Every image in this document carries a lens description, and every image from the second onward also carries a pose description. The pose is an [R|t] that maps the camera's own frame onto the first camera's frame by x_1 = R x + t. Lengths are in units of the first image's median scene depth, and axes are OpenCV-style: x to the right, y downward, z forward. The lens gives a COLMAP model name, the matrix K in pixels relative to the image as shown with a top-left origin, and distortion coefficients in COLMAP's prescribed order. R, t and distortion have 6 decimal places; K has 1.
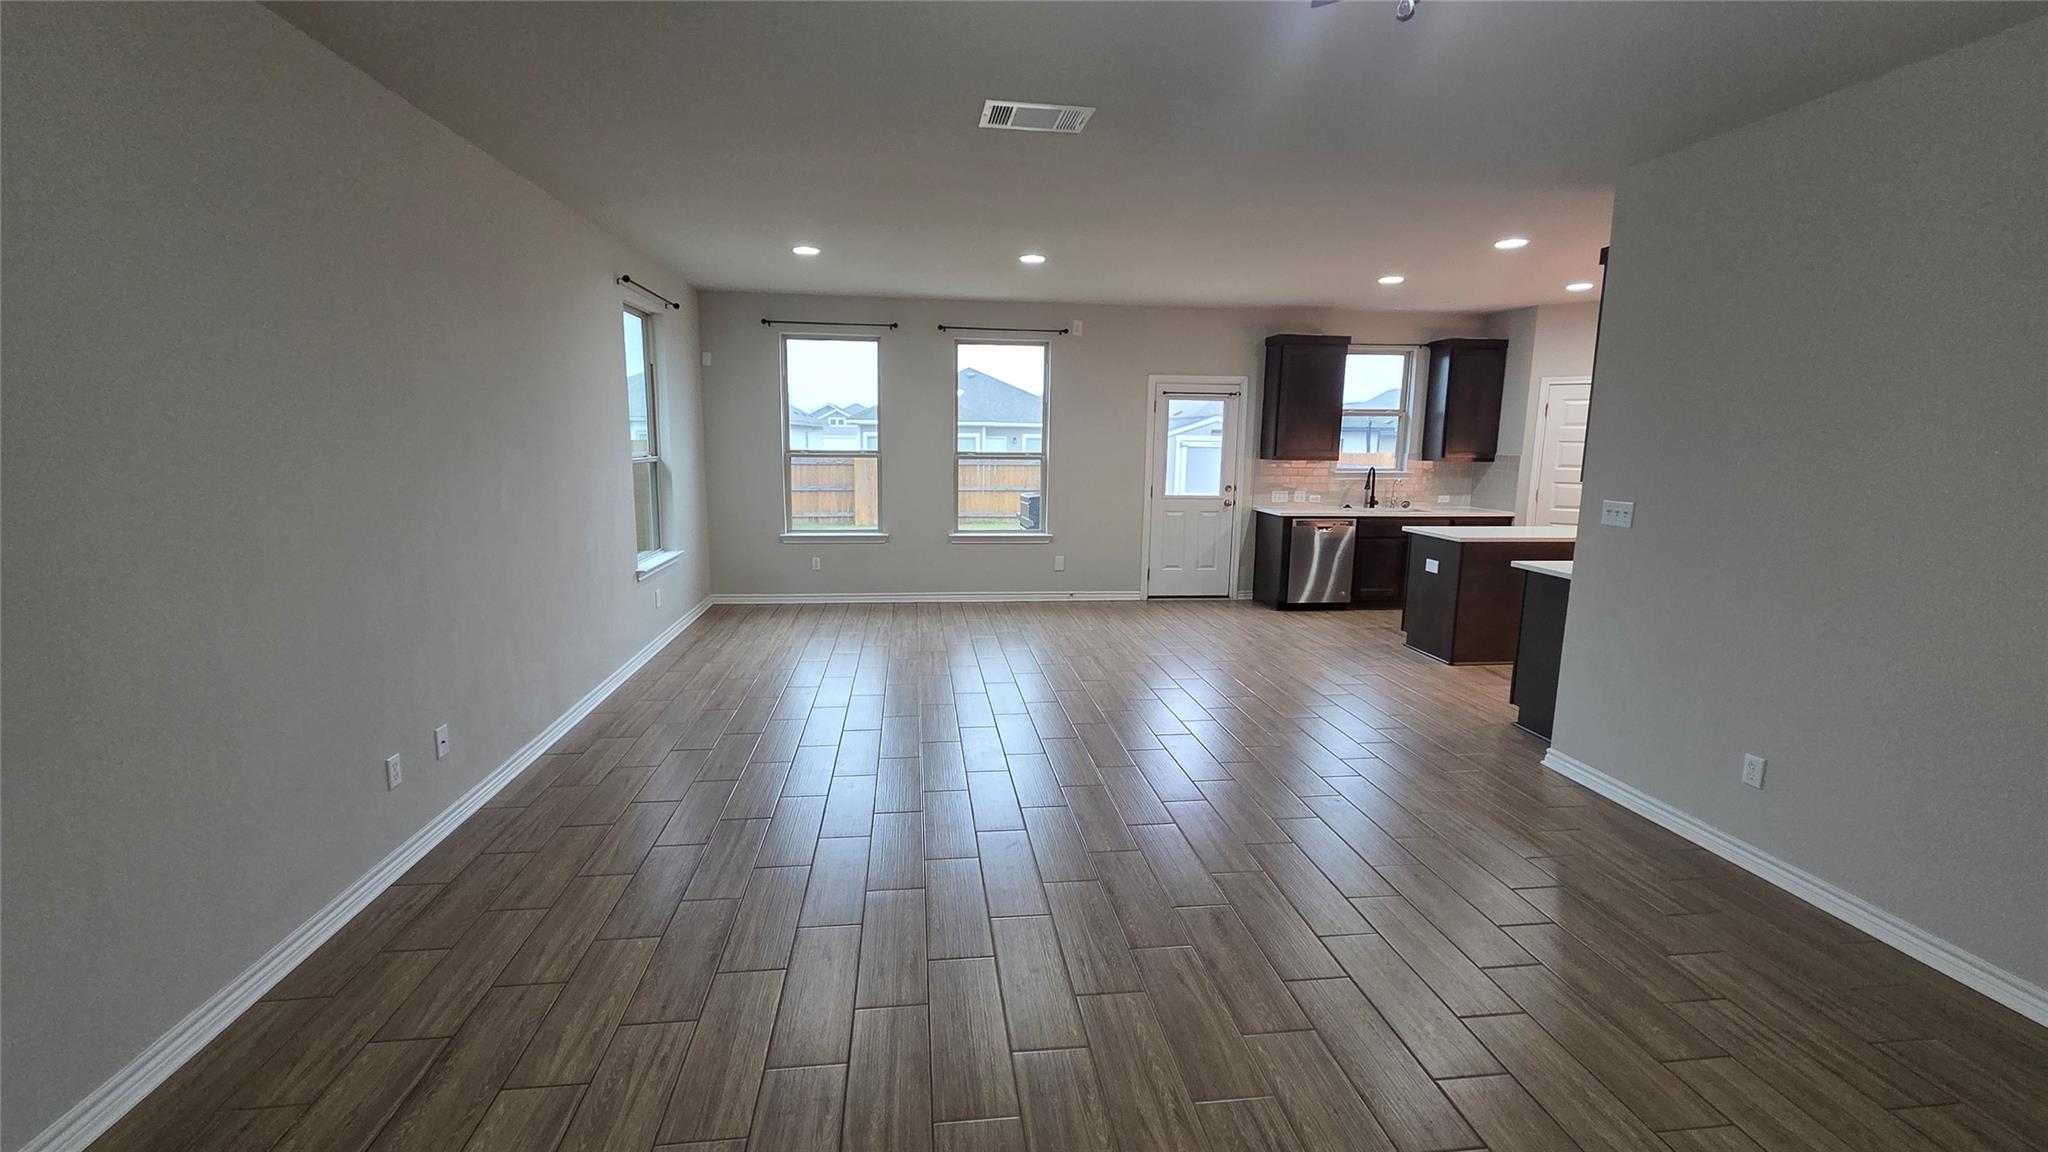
lens RADIAL K [[836.6, 0, 999.1], [0, 836.6, 578.6], [0, 0, 1]] dist [0.001136, 0.000078]
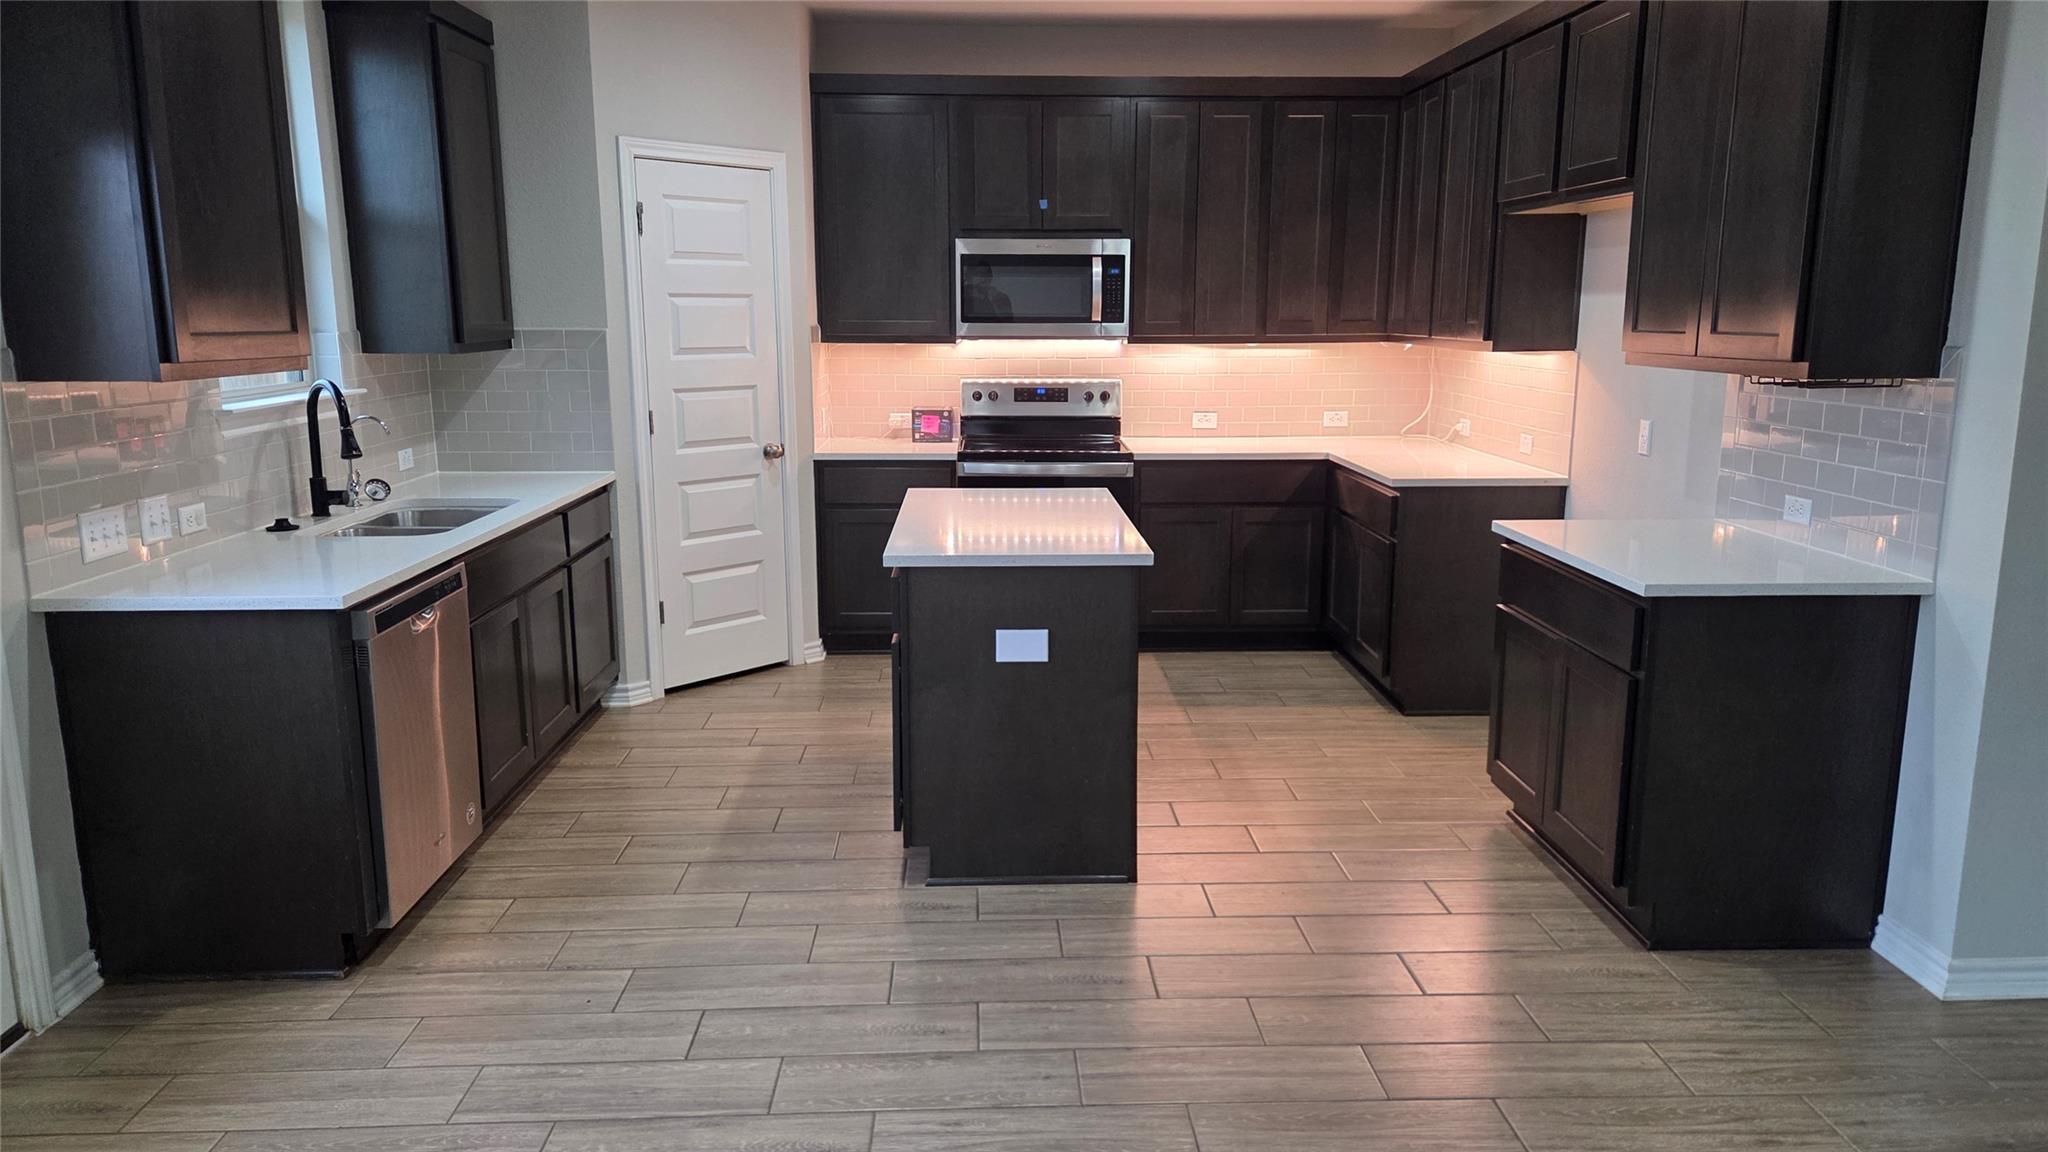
lens RADIAL K [[1378.3, 0, 1017.7], [0, 1378.3, 569.1], [0, 0, 1]] dist [0.080479, -0.080756]
pose [[0.065331, -0.192968, 0.979028, -0.041833], [0.166551, 0.969470, 0.179970, -0.122991], [-0.983866, 0.151300, 0.095476, 0.755312]]
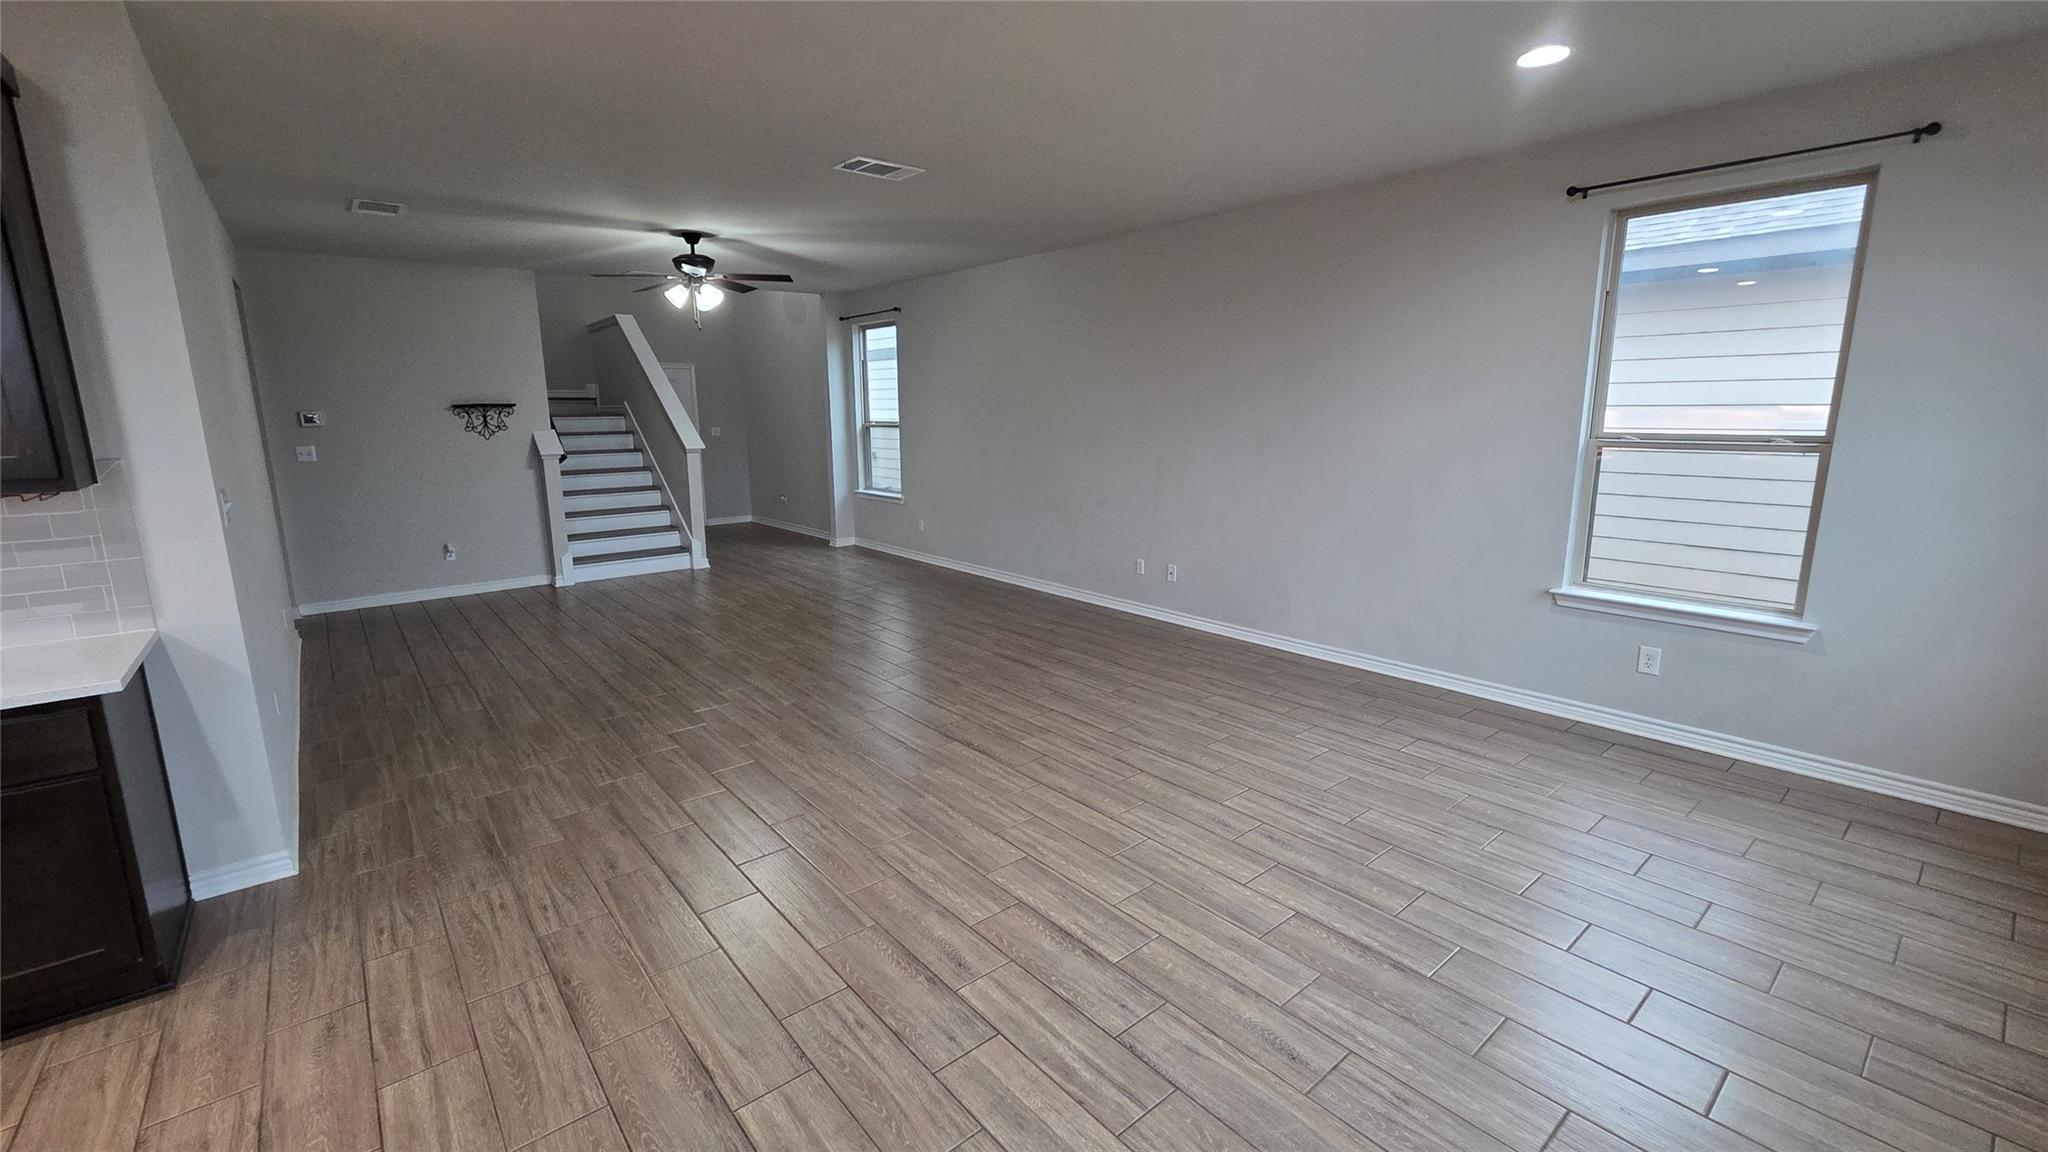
lens RADIAL K [[836.6, 0, 1019.5], [0, 836.6, 564.6], [0, 0, 1]] dist [0.001369, 0.000050]
pose [[-0.828402, 0.107099, -0.549800, 0.277016], [-0.088971, 0.943931, 0.317929, -0.163875], [0.553023, 0.312289, -0.772426, 0.978271]]
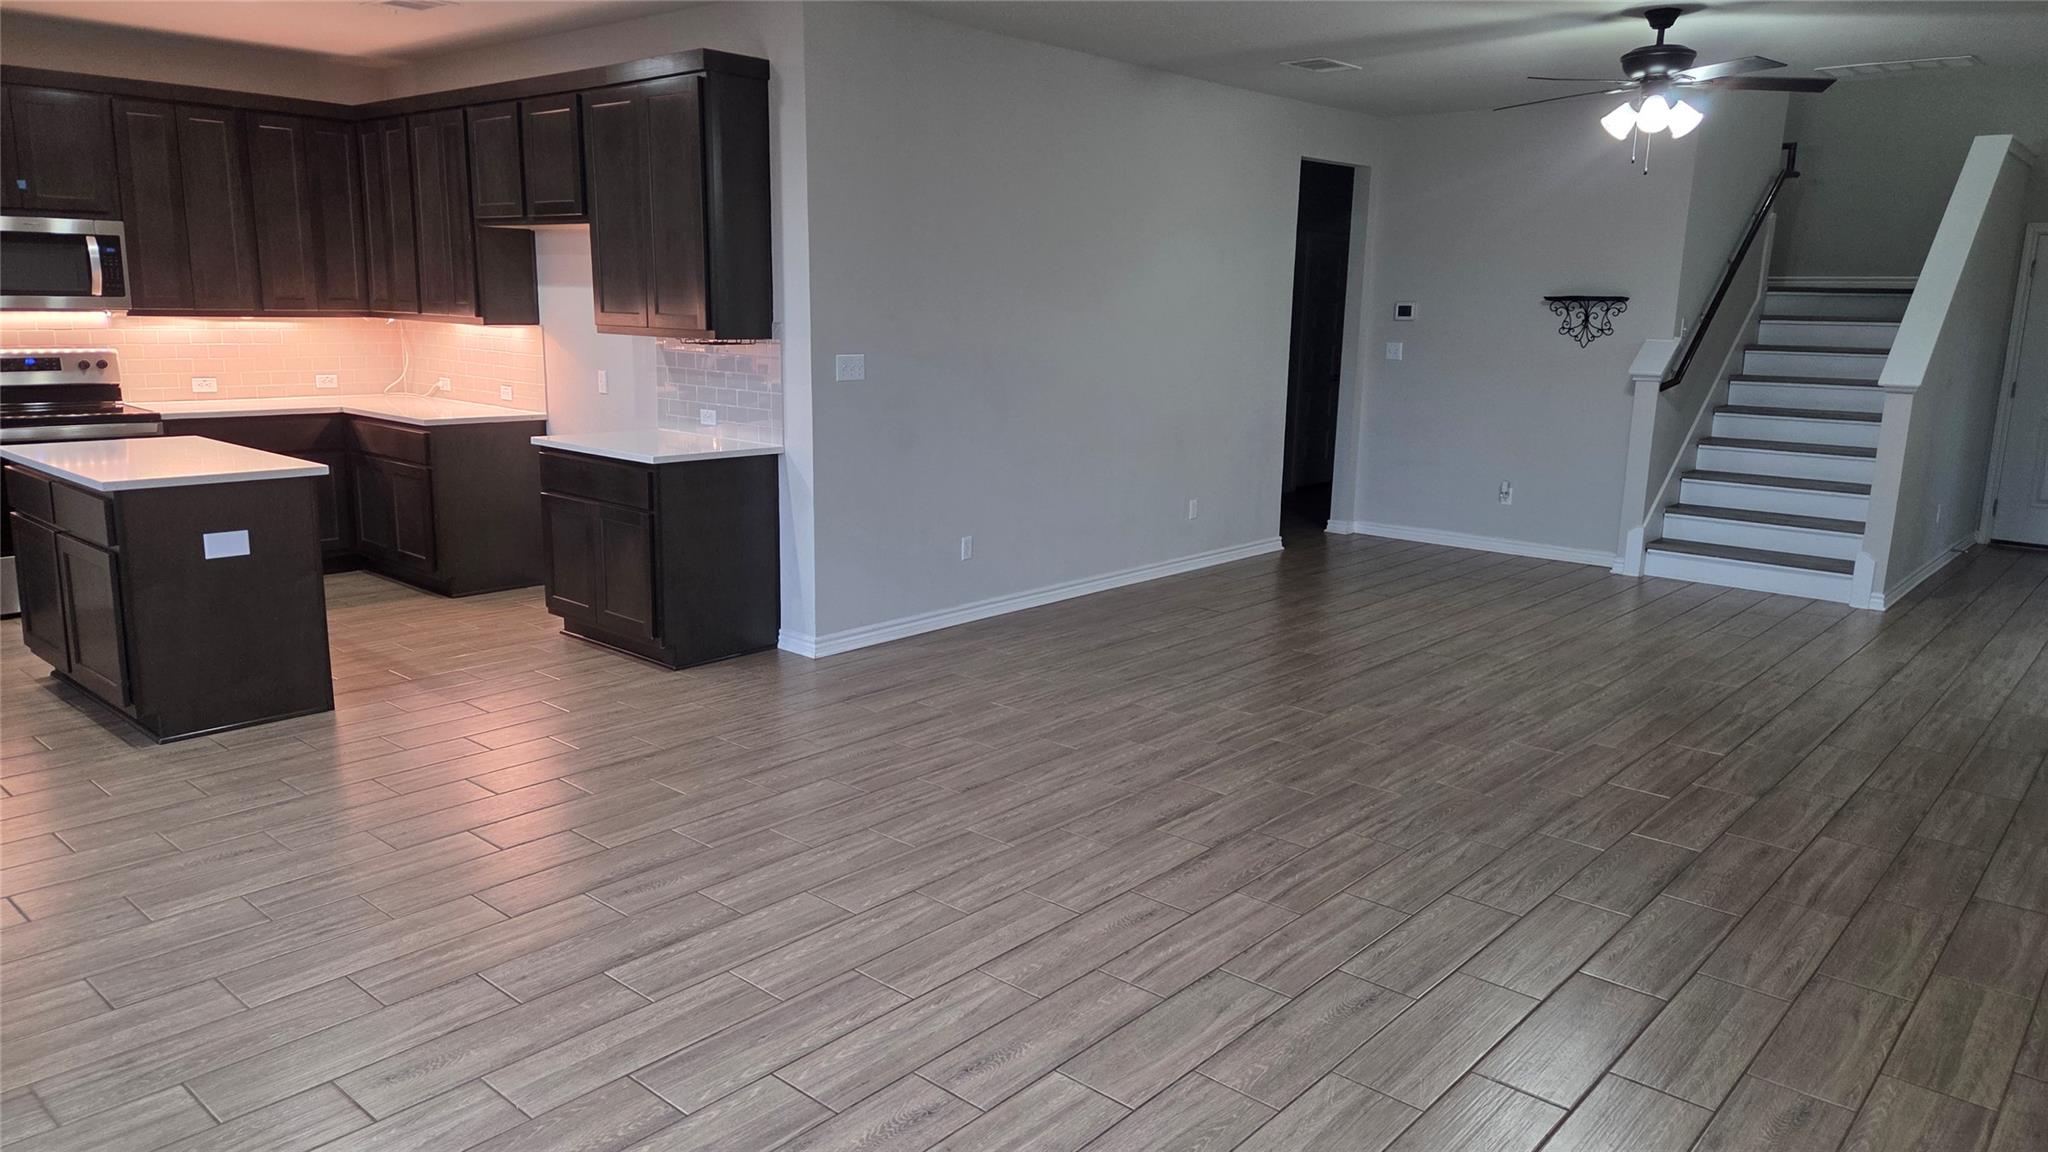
lens RADIAL K [[1378.3, 0, 1017.7], [0, 1378.3, 569.1], [0, 0, 1]] dist [0.080479, -0.080756]
pose [[-0.675873, -0.161061, 0.719204, -0.283008], [0.099539, 0.946942, 0.305604, -0.159649], [-0.730265, 0.278138, -0.623980, 0.940557]]
